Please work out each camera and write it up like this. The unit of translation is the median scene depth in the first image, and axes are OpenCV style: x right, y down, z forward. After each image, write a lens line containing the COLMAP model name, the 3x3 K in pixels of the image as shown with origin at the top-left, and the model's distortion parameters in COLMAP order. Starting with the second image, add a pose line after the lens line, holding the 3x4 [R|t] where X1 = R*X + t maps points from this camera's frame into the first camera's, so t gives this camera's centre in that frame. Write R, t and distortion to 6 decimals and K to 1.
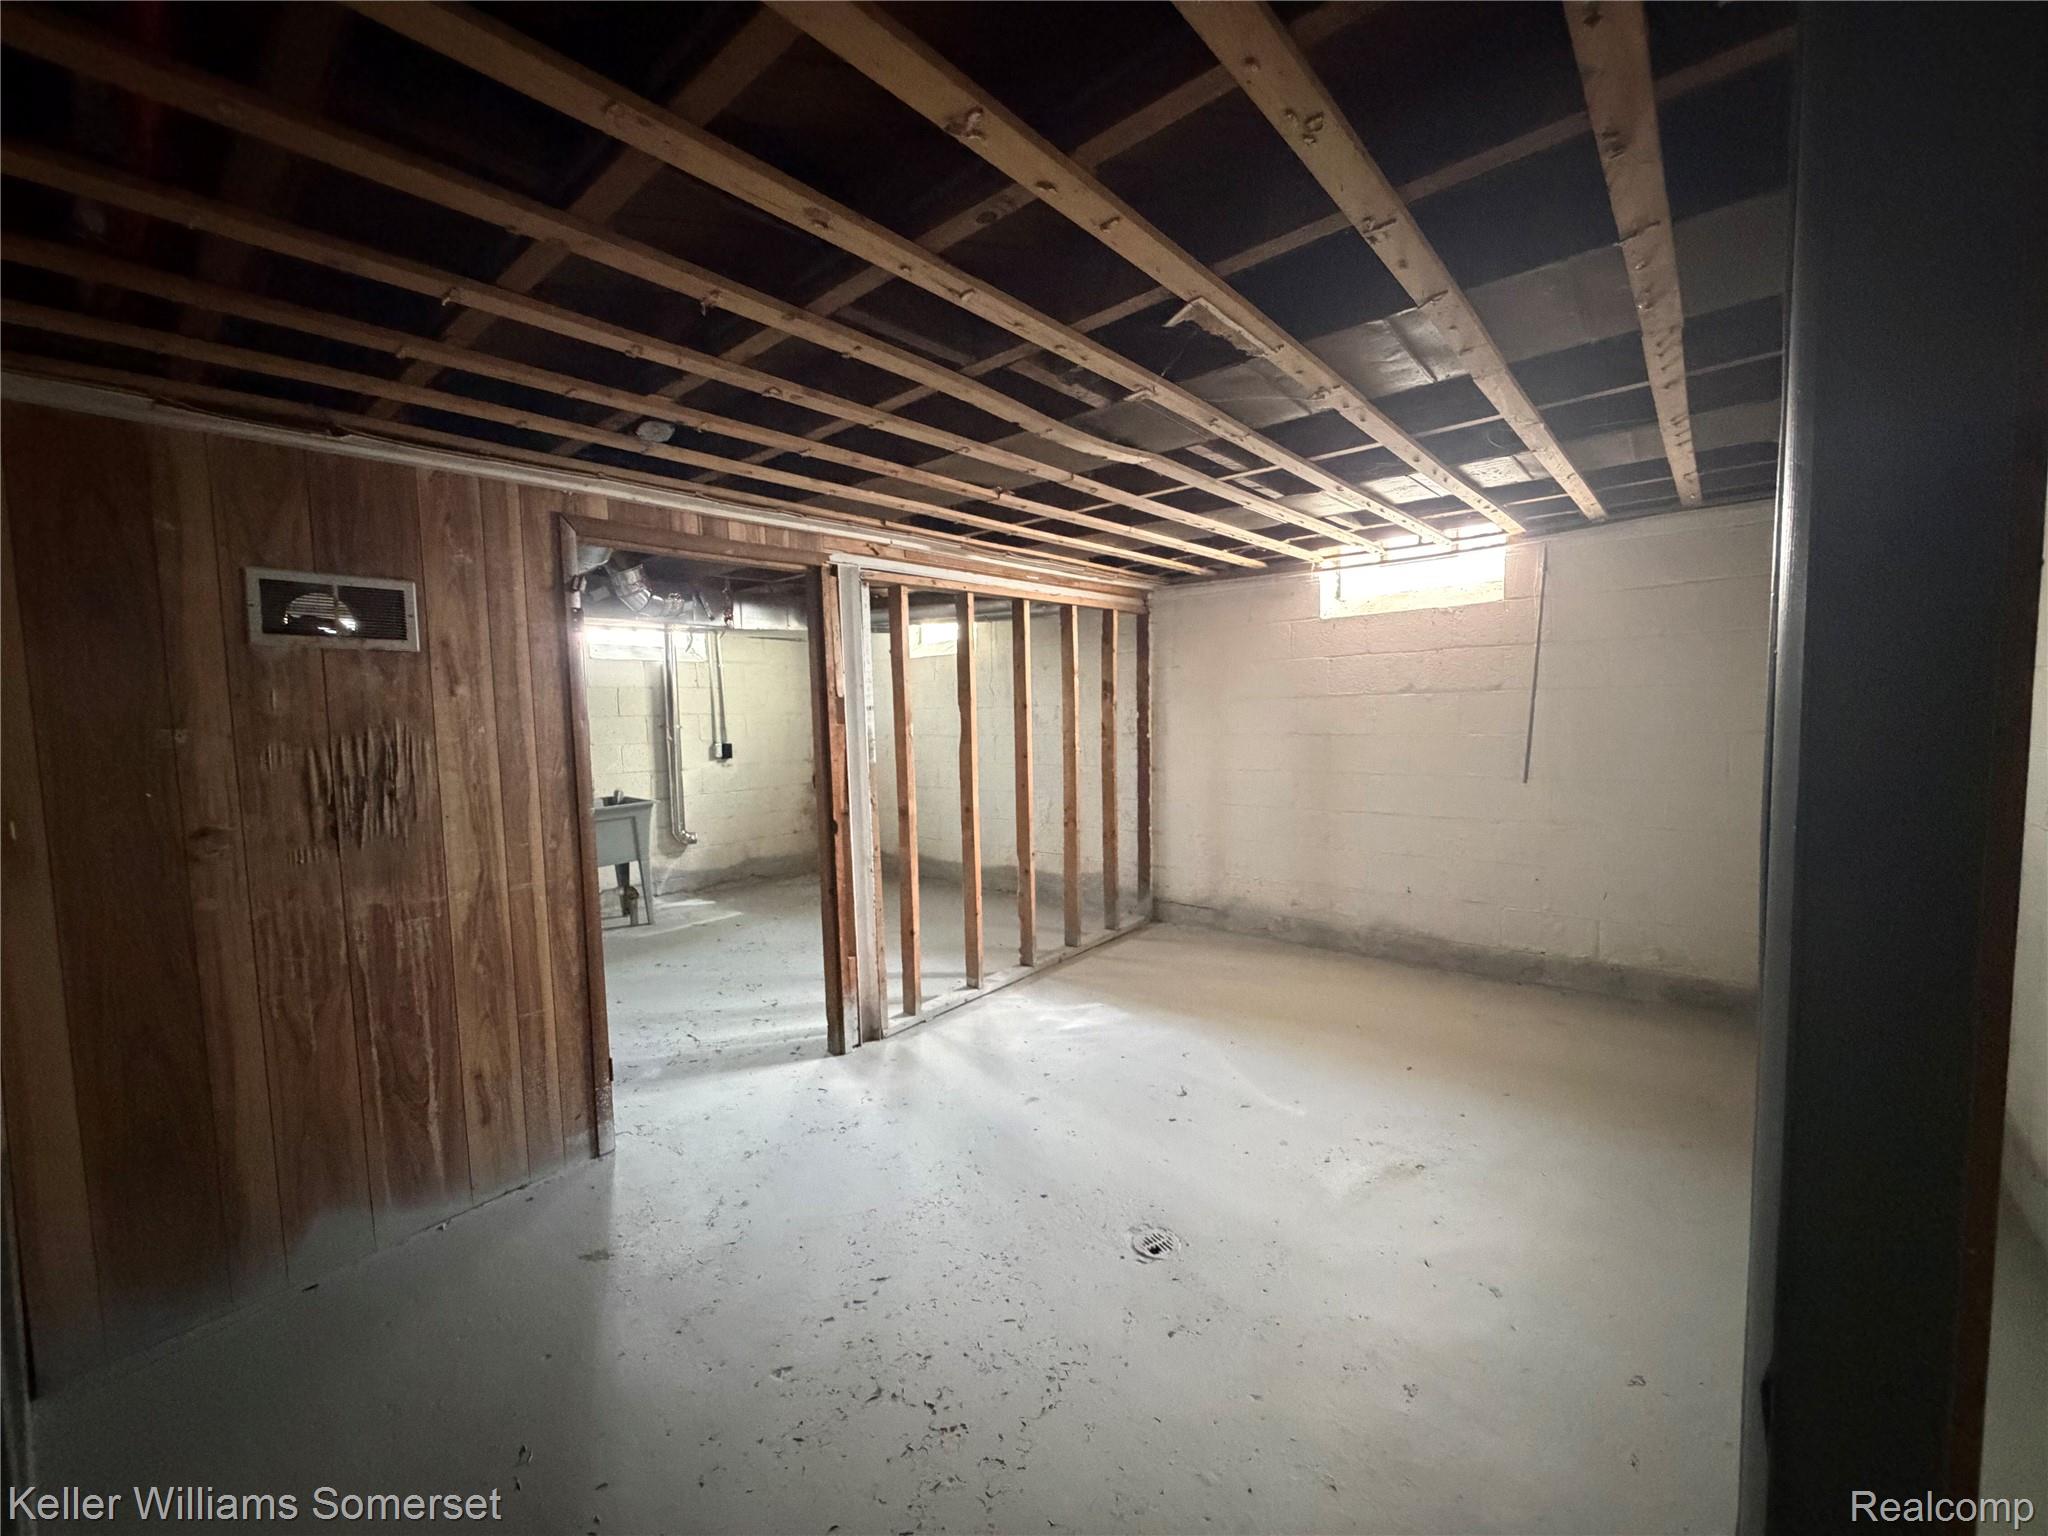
lens RADIAL K [[822.3, 0, 1025.0], [0, 822.3, 770.0], [0, 0, 1]] dist [0.000148, 0.000010]
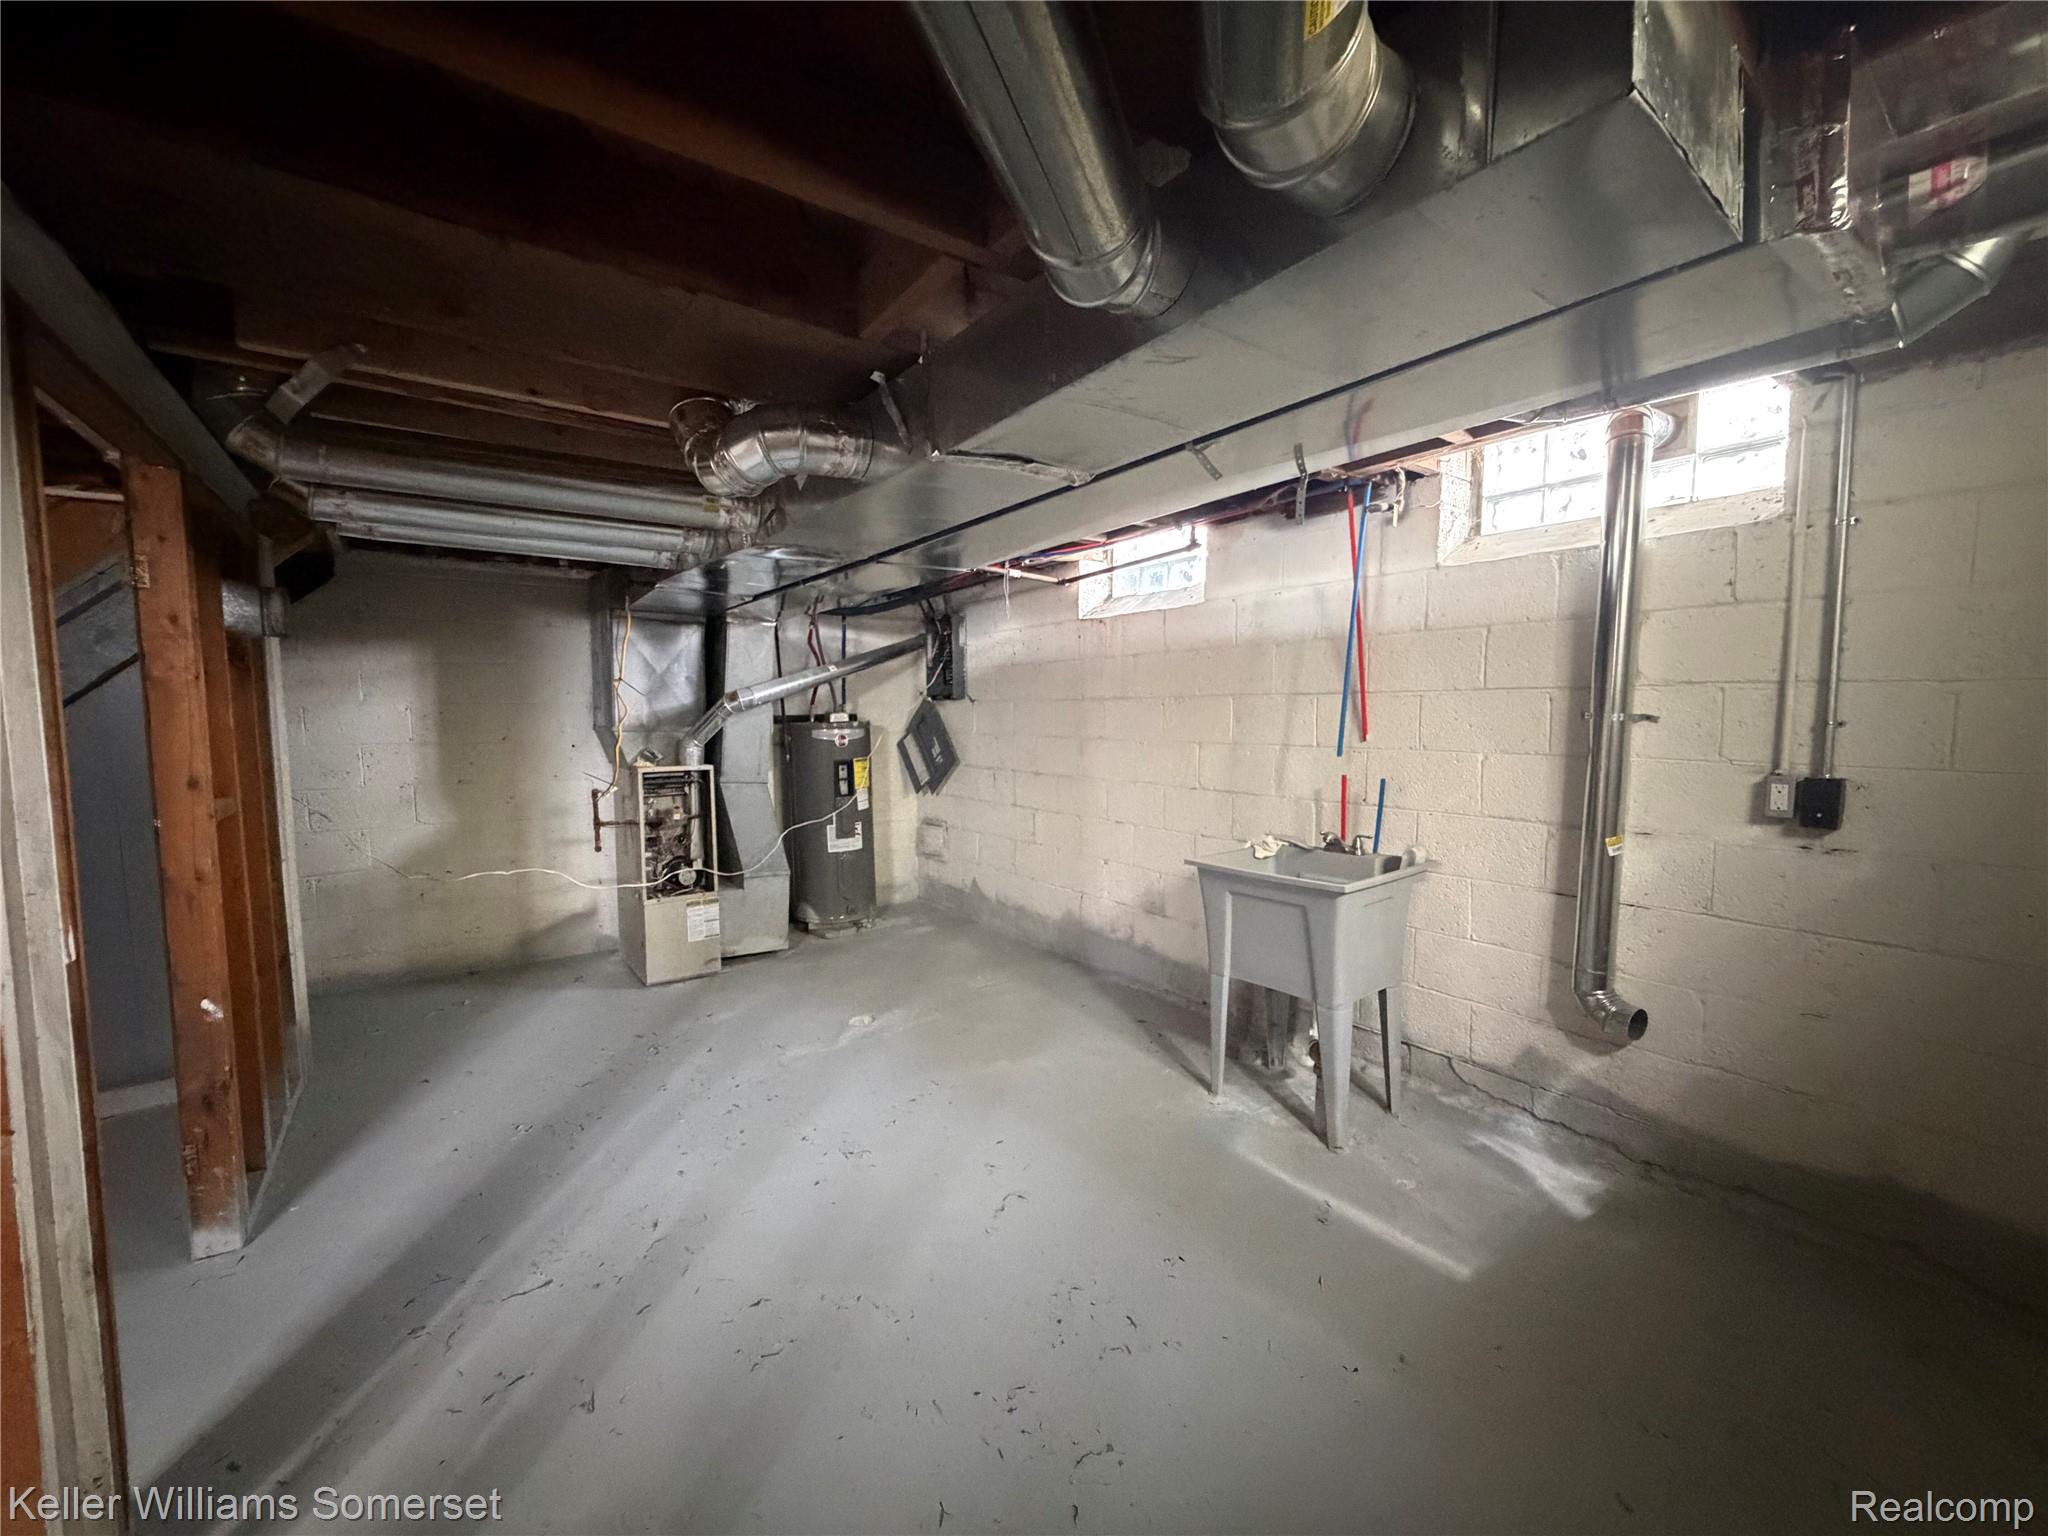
lens RADIAL K [[822.3, 0, 1024.5], [0, 822.3, 770.2], [0, 0, 1]] dist [0.000148, 0.000010]
pose [[-0.246571, 0.102831, -0.963654, 0.003906], [-0.060998, 0.990736, 0.121329, -0.054851], [0.967203, 0.088697, -0.238015, 0.793457]]
